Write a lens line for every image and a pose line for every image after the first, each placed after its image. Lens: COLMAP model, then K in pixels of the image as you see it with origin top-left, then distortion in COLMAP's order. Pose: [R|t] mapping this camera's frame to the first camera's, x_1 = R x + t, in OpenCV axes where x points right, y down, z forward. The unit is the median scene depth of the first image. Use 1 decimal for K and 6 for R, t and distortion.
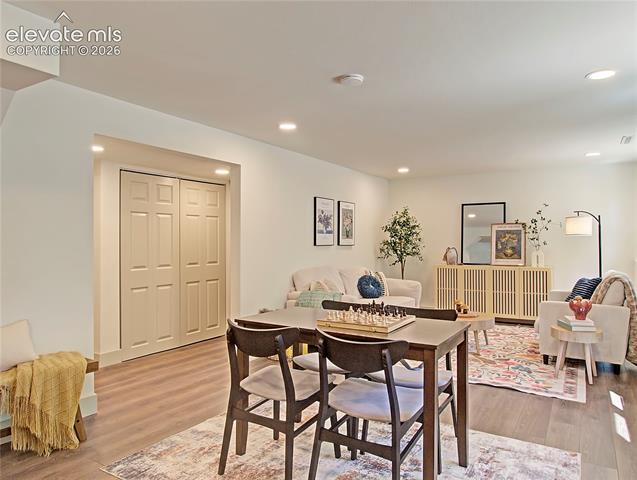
lens RADIAL K [[441.3, 0, 318.5], [0, 441.3, 240.0], [0, 0, 1]] dist [-0.002434, -0.000788]
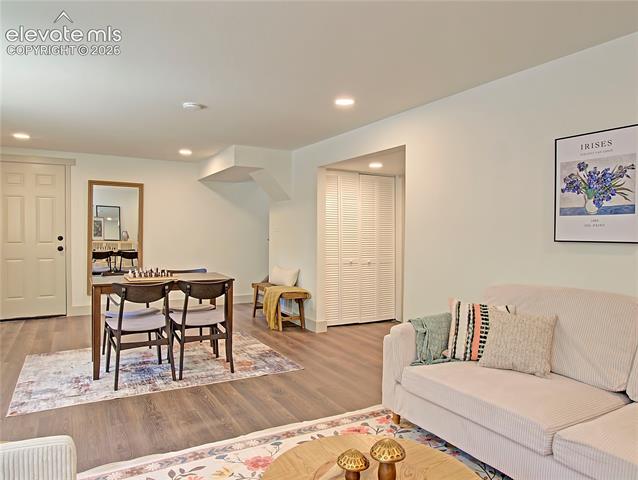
lens RADIAL K [[446.4, 0, 319.0], [0, 446.4, 240.0], [0, 0, 1]] dist [0.002075, 0.001188]
pose [[-0.492533, 0.010698, -0.870228, 0.742712], [-0.007635, 0.999833, 0.016612, 0.006644], [0.870260, 0.014826, -0.492369, 1.403161]]
